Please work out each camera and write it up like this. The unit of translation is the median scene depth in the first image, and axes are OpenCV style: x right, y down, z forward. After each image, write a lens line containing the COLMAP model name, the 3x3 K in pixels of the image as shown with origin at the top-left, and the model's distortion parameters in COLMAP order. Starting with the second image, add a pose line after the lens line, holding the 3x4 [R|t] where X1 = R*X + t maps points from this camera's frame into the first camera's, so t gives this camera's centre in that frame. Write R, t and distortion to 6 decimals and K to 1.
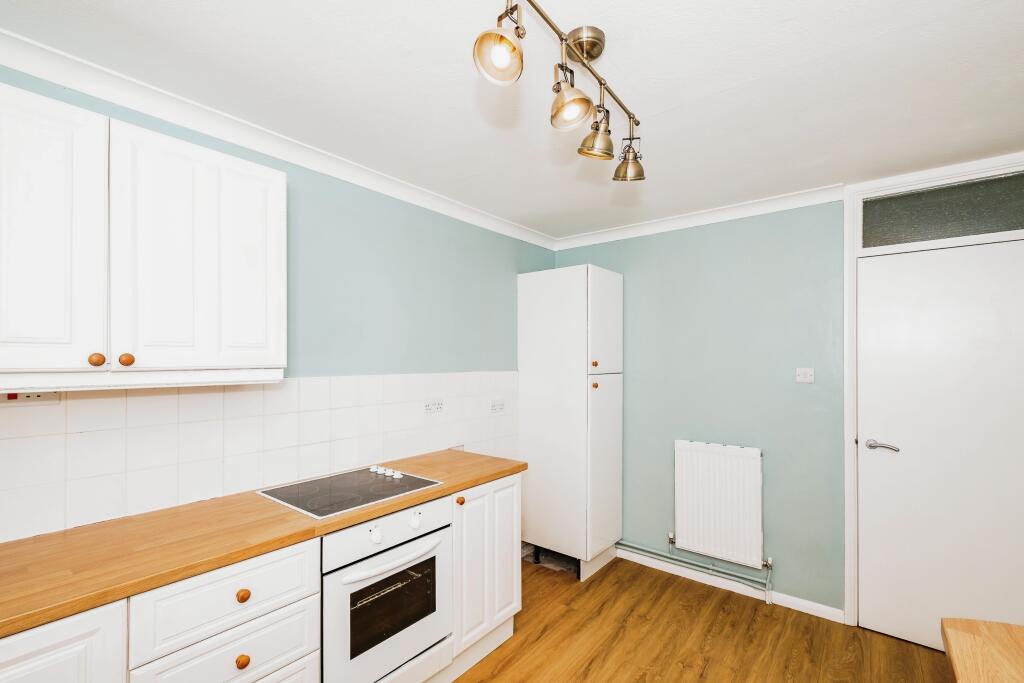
lens RADIAL K [[462.4, 0, 493.6], [0, 462.4, 353.9], [0, 0, 1]] dist [0.001177, -0.000193]
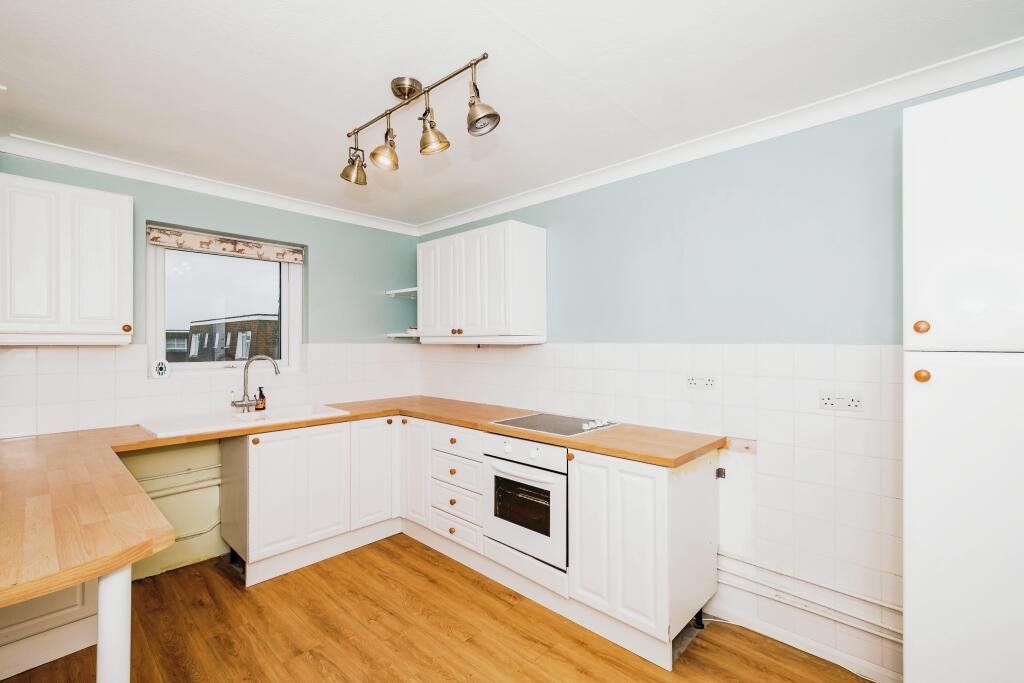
lens RADIAL K [[451.7, 0, 509.6], [0, 451.7, 342.1], [0, 0, 1]] dist [0.004423, 0.000089]
pose [[-0.065441, 0.004217, -0.997848, 1.140121], [0.010131, 0.999942, 0.003562, 0.050062], [0.997805, -0.009876, -0.065480, 1.062666]]
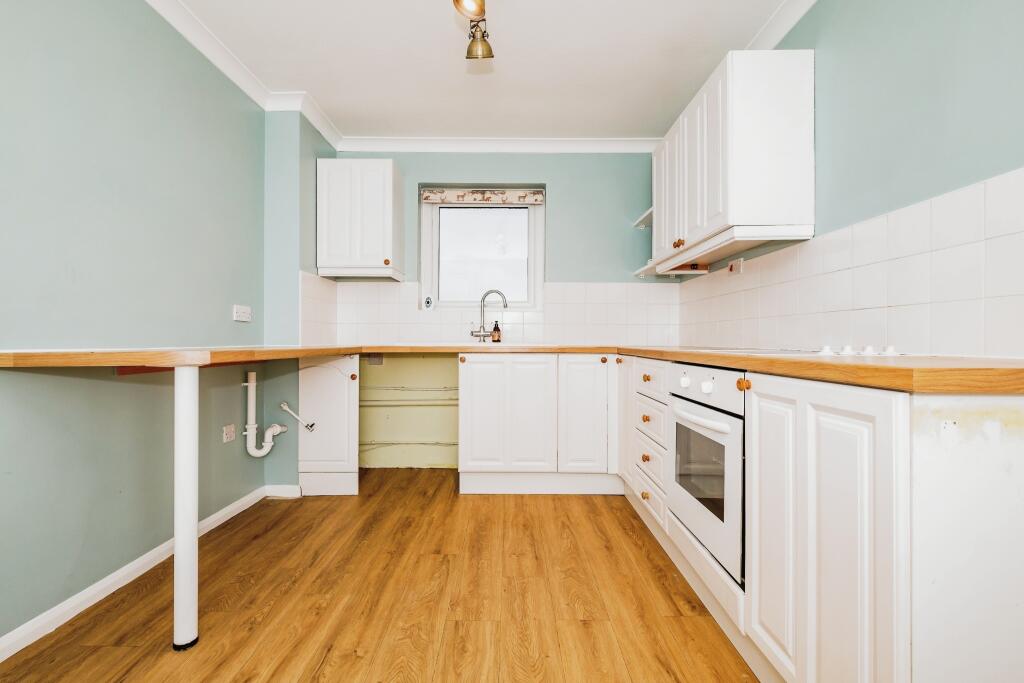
lens RADIAL K [[451.7, 0, 509.6], [0, 451.7, 342.1], [0, 0, 1]] dist [0.004423, 0.000089]
pose [[-0.771717, 0.004560, -0.635950, 0.625295], [0.005881, 0.999983, 0.000034, 0.299576], [0.635939, -0.003714, -0.771731, 1.449930]]
